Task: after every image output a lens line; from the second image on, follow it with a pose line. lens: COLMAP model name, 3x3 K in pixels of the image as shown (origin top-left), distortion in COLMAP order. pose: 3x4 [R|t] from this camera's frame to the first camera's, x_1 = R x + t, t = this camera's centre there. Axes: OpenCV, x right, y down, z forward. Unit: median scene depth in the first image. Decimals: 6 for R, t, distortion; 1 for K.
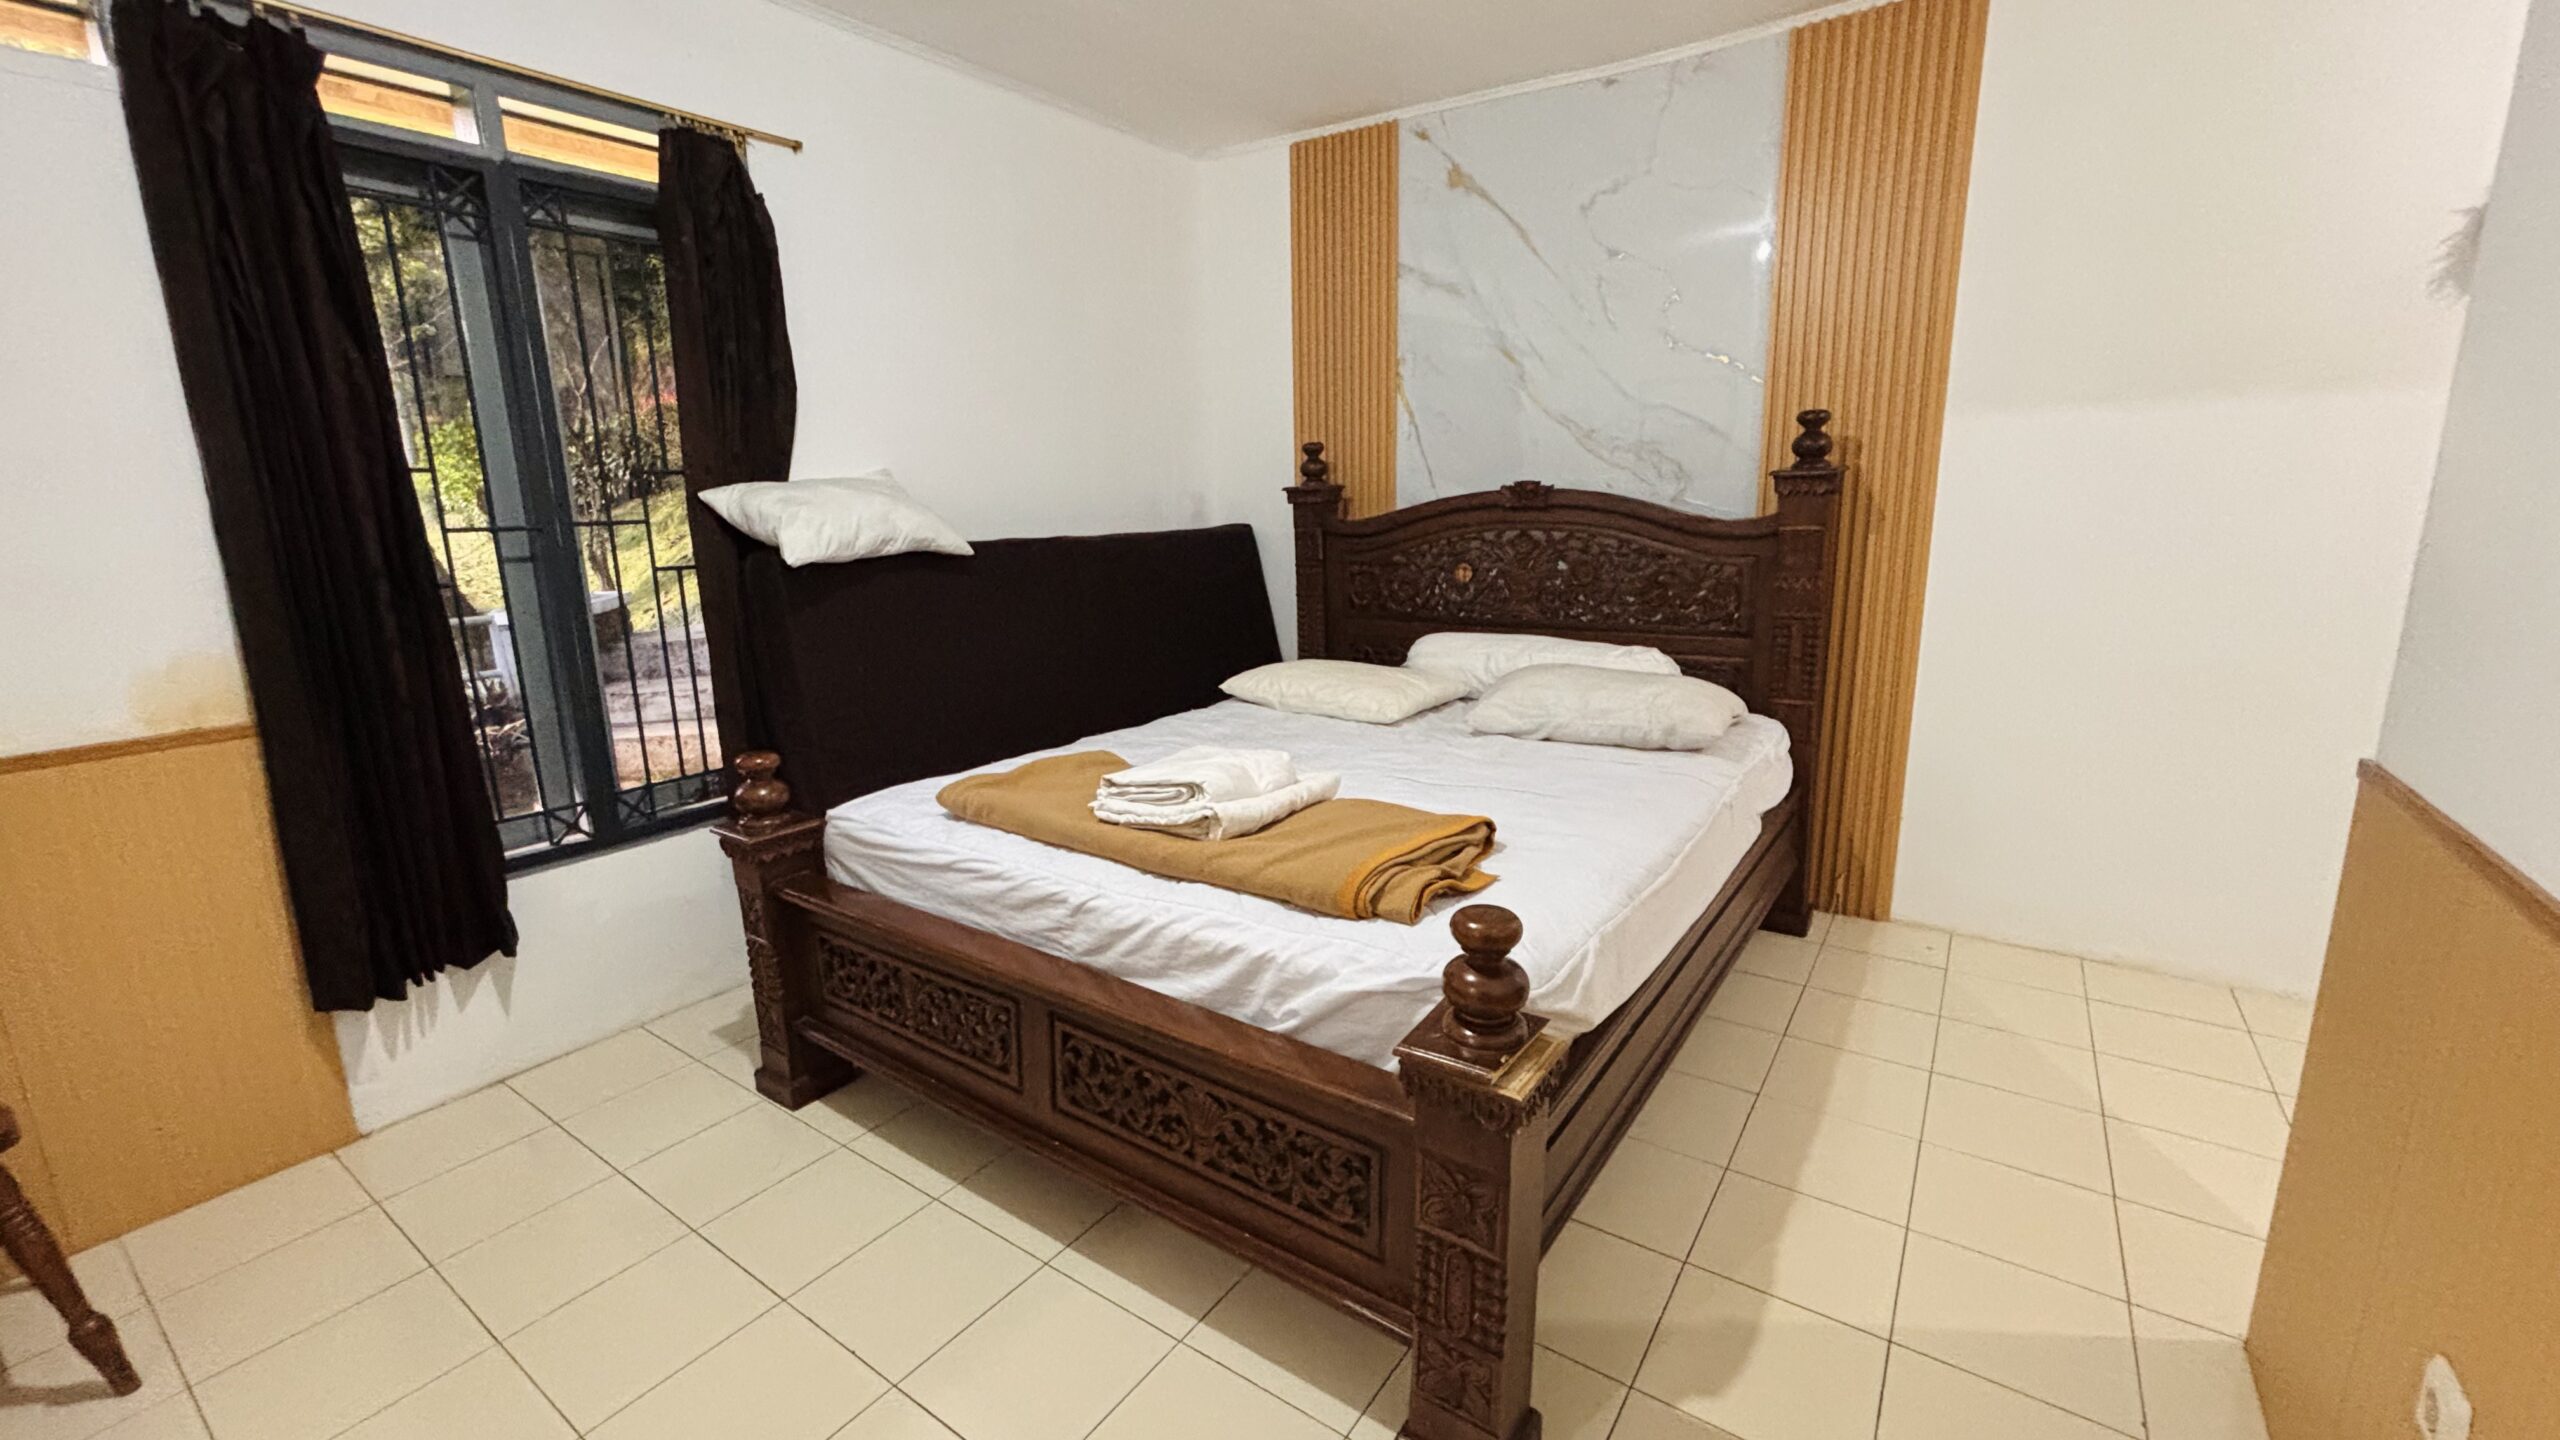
lens RADIAL K [[1028.7, 0, 1274.6], [0, 1028.7, 720.7], [0, 0, 1]] dist [0.004433, -0.001930]
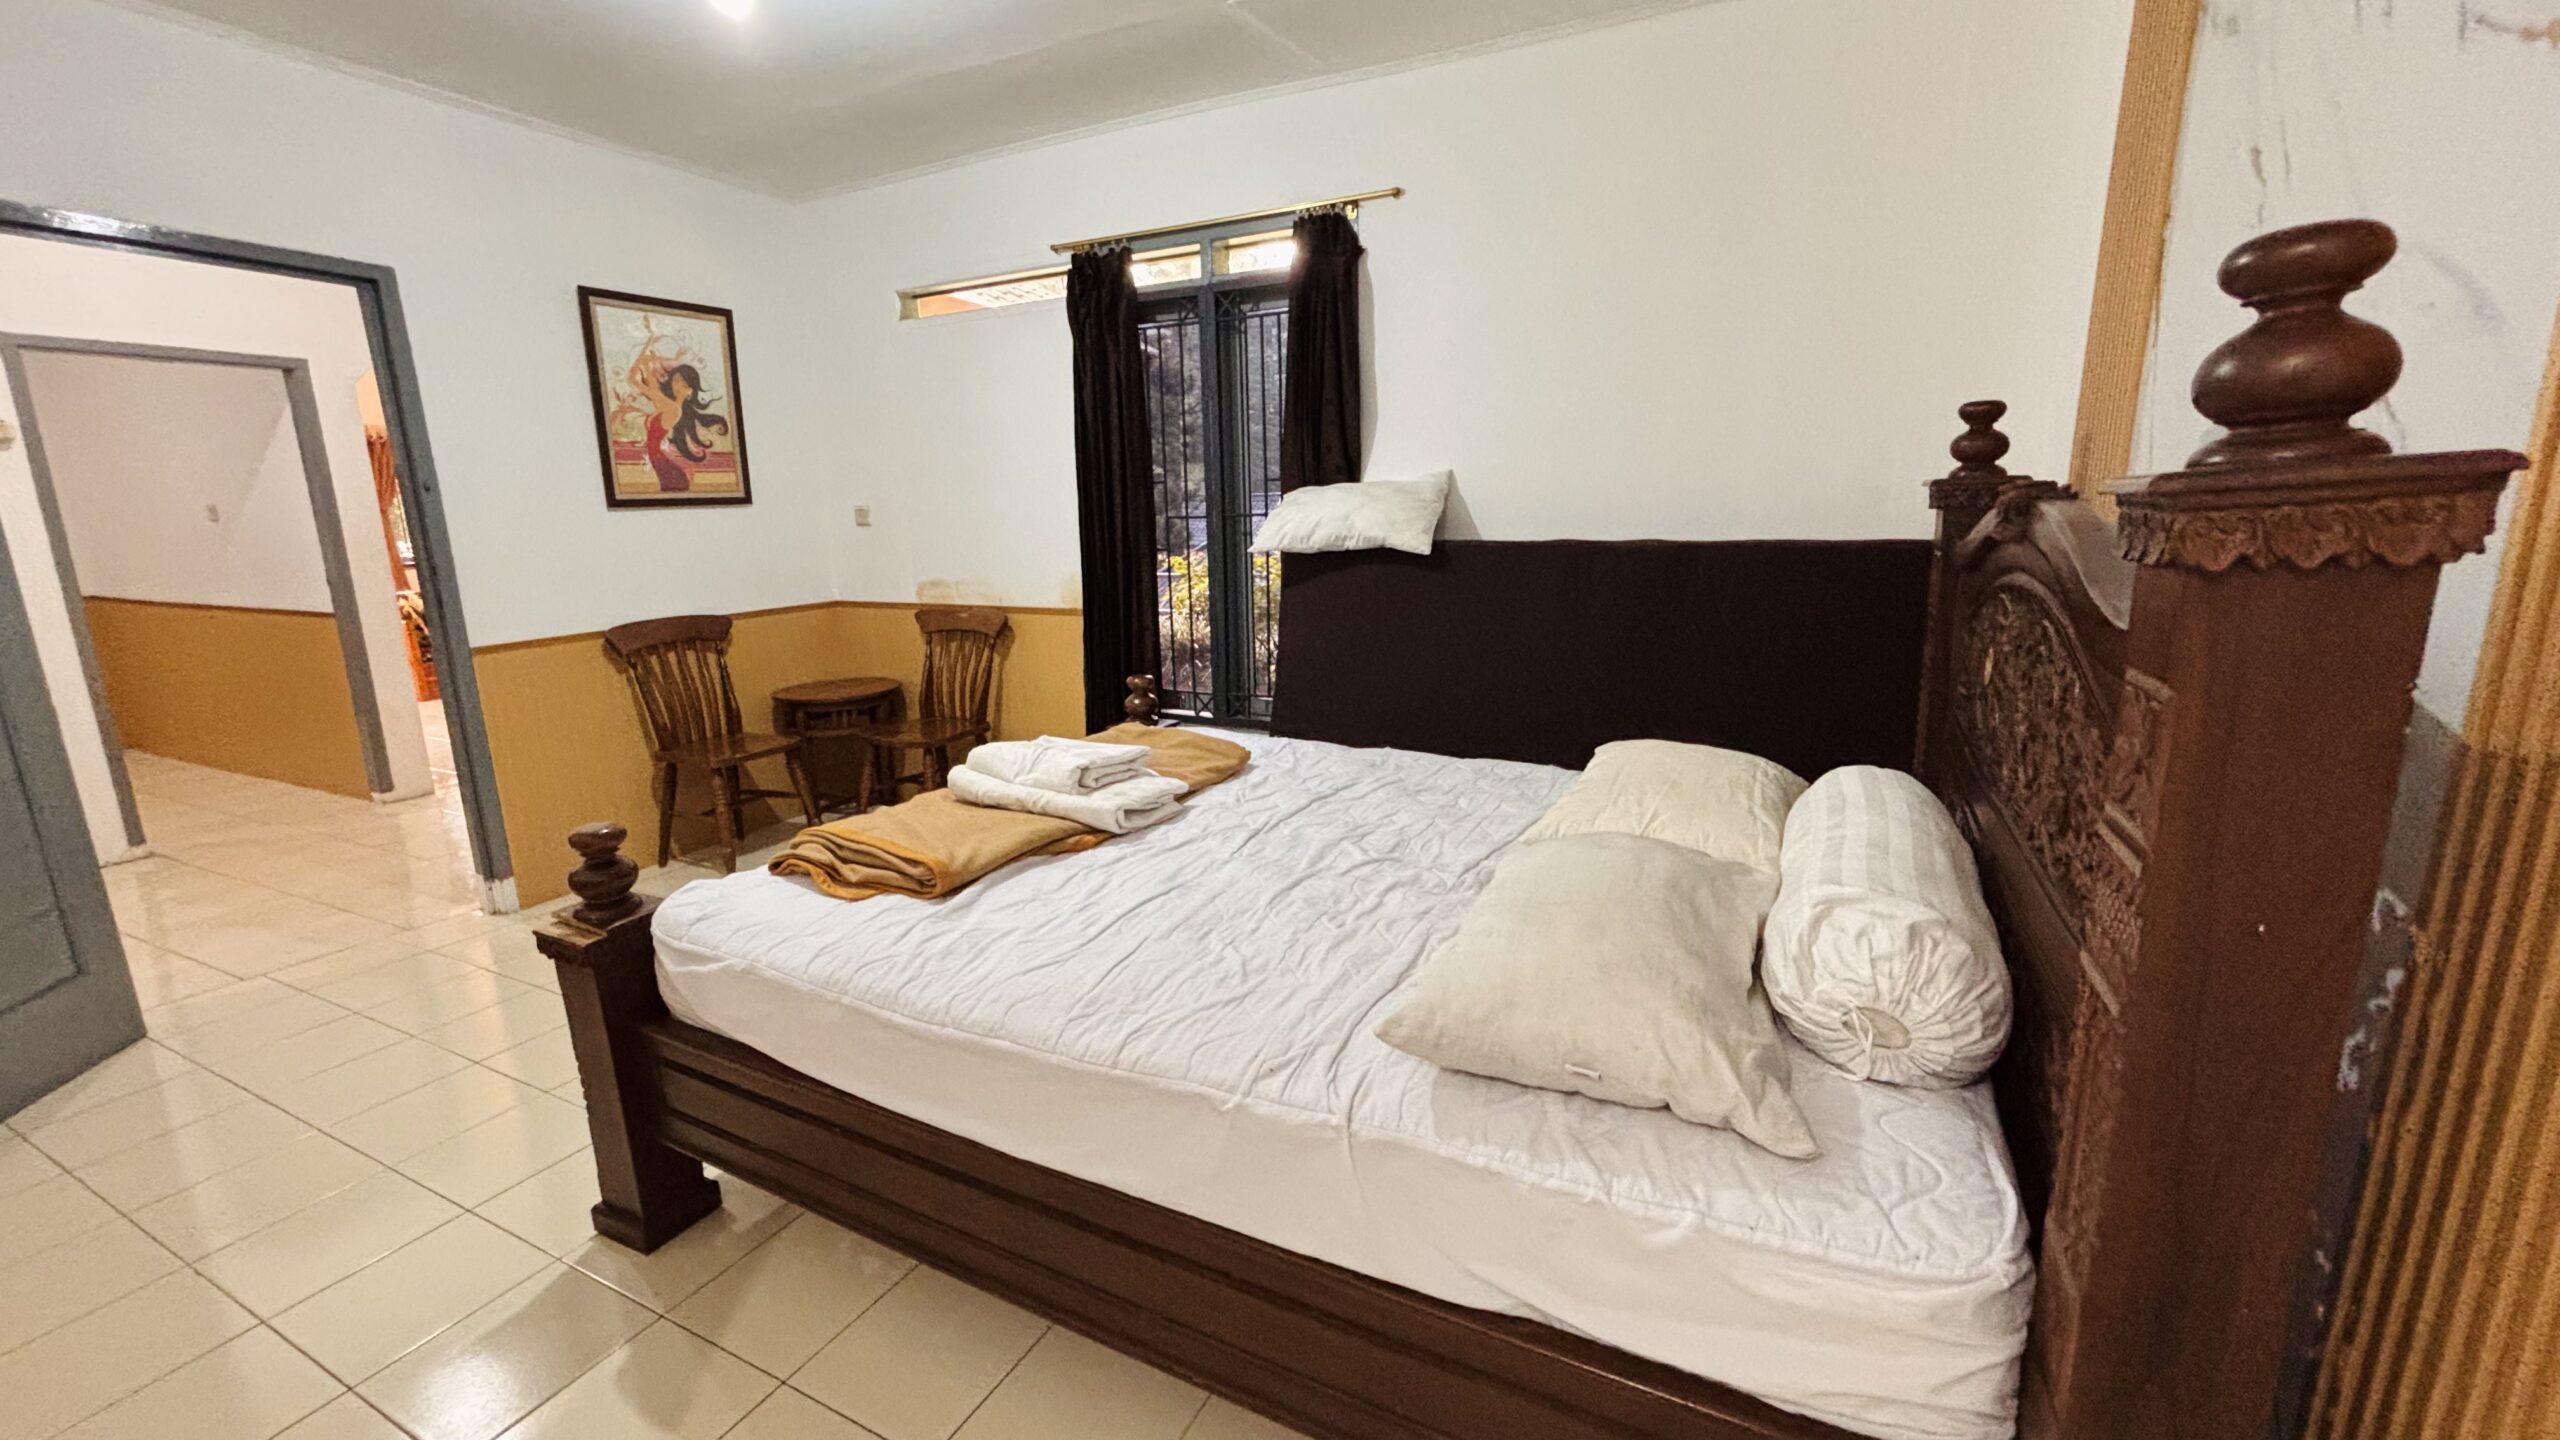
lens RADIAL K [[1028.7, 0, 1274.6], [0, 1028.7, 720.7], [0, 0, 1]] dist [0.004433, -0.001930]
pose [[0.143264, 0.231153, -0.962312, 0.856874], [-0.190600, 0.960584, 0.202362, -0.216281], [0.971158, 0.154425, 0.181675, 0.831068]]
